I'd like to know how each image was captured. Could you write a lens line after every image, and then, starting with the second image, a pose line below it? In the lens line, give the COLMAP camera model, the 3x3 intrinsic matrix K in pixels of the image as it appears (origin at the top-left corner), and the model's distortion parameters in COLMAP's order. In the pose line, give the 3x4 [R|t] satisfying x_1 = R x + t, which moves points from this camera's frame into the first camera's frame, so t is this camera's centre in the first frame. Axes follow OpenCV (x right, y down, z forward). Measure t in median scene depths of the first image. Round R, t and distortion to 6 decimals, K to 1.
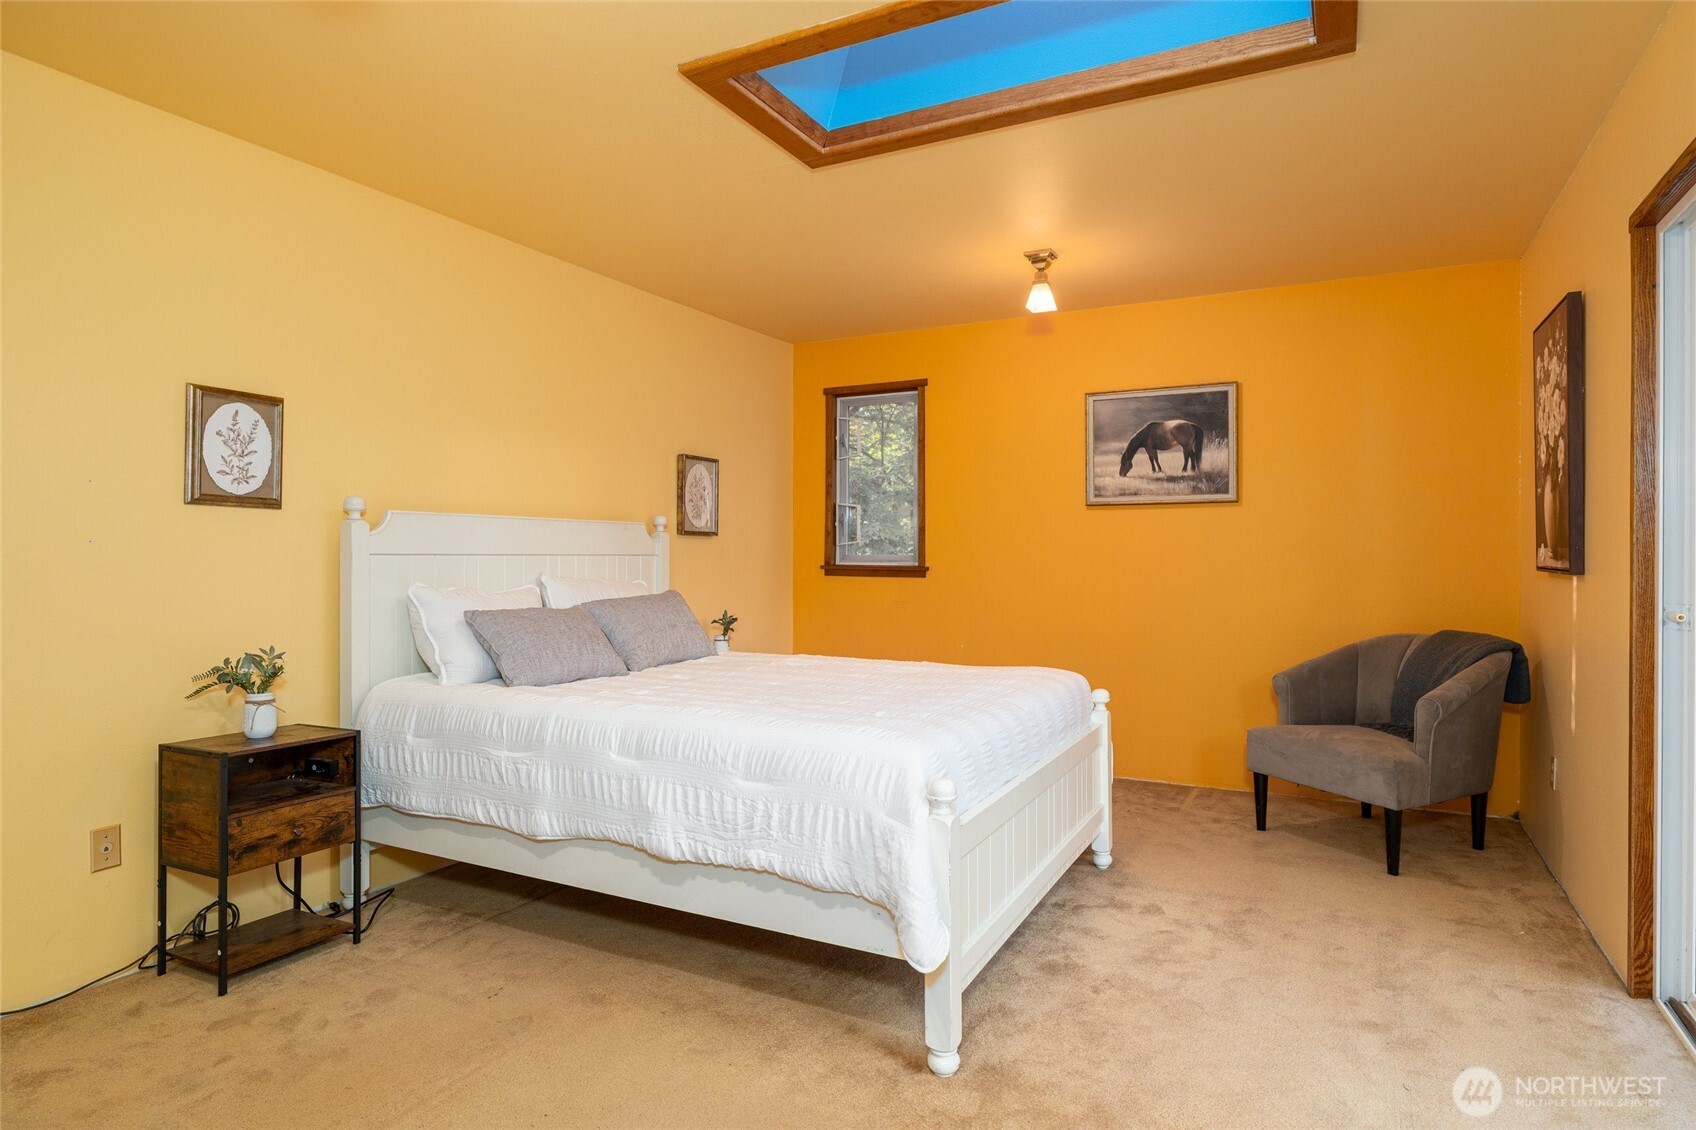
lens RADIAL K [[956.3, 0, 845.8], [0, 956.3, 558.6], [0, 0, 1]] dist [-0.005914, 0.000330]
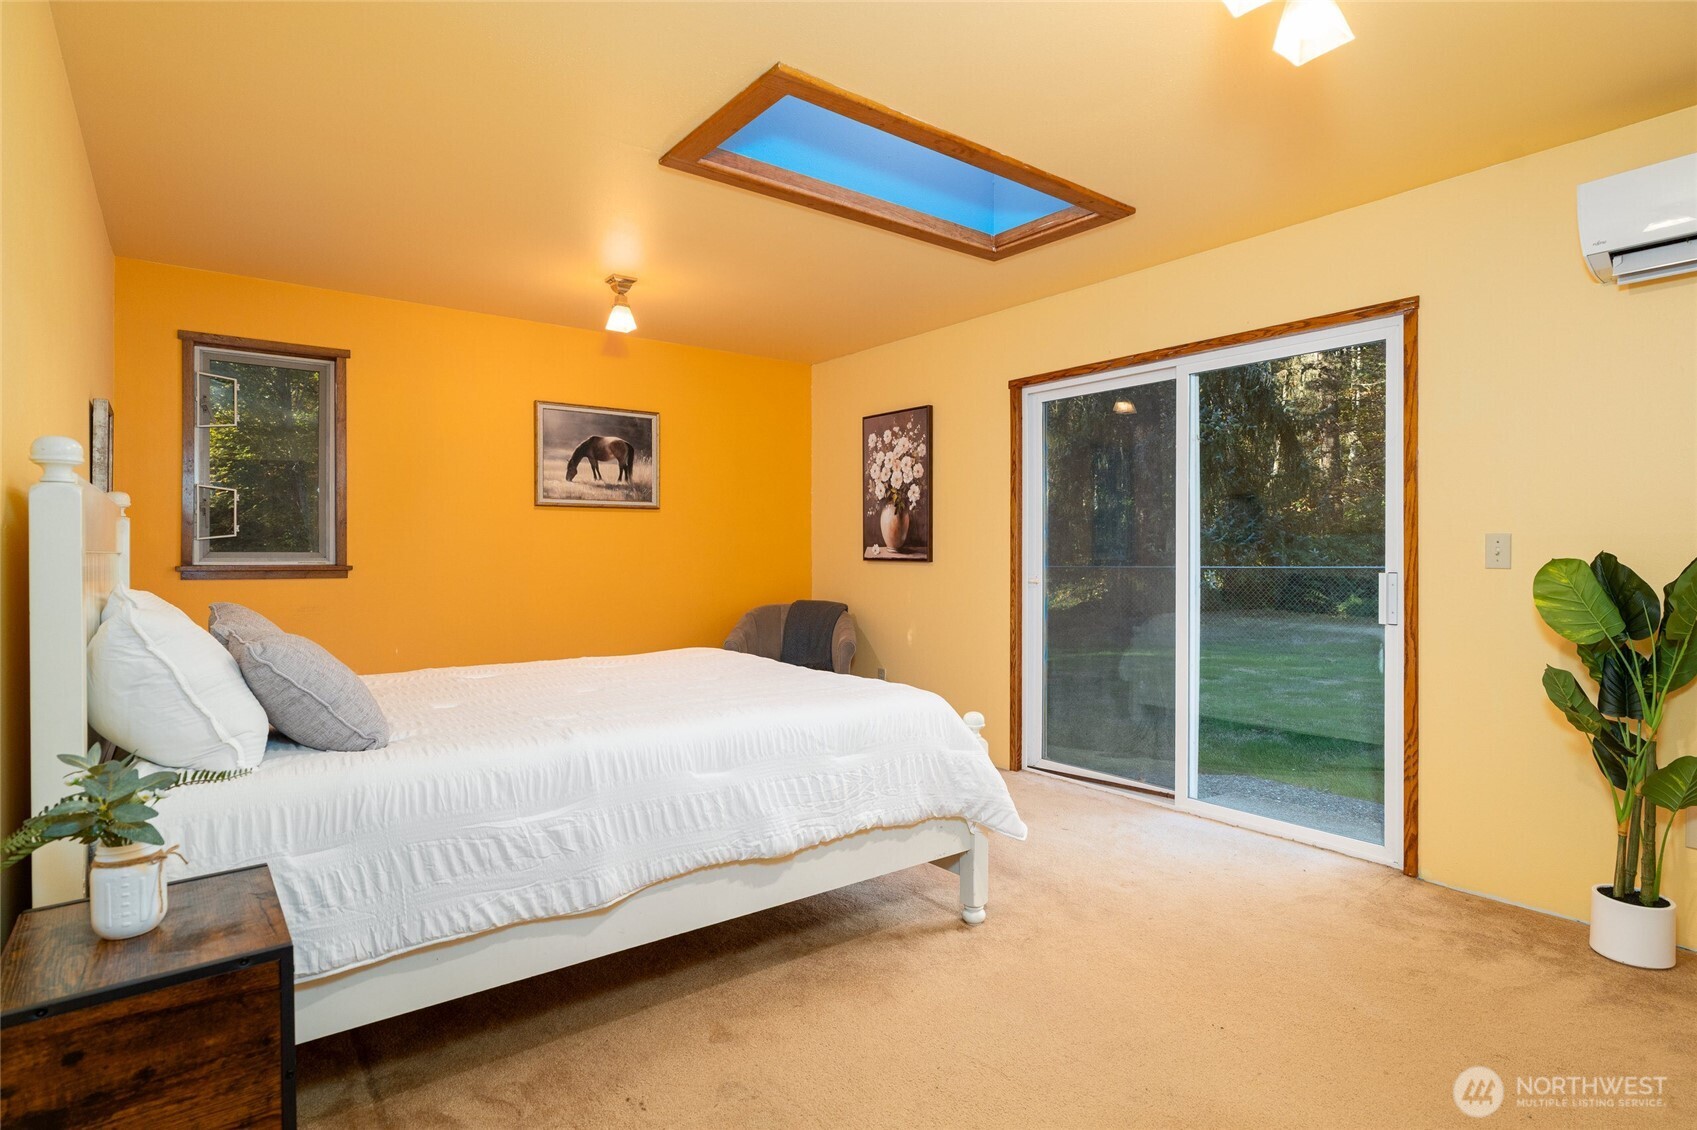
lens RADIAL K [[873.9, 0, 845.9], [0, 873.9, 558.9], [0, 0, 1]] dist [-0.002198, -0.000528]
pose [[0.418305, -0.009900, 0.908253, -0.517458], [0.005247, 0.999950, 0.008482, -0.002180], [-0.908291, 0.001218, 0.418336, 0.291643]]
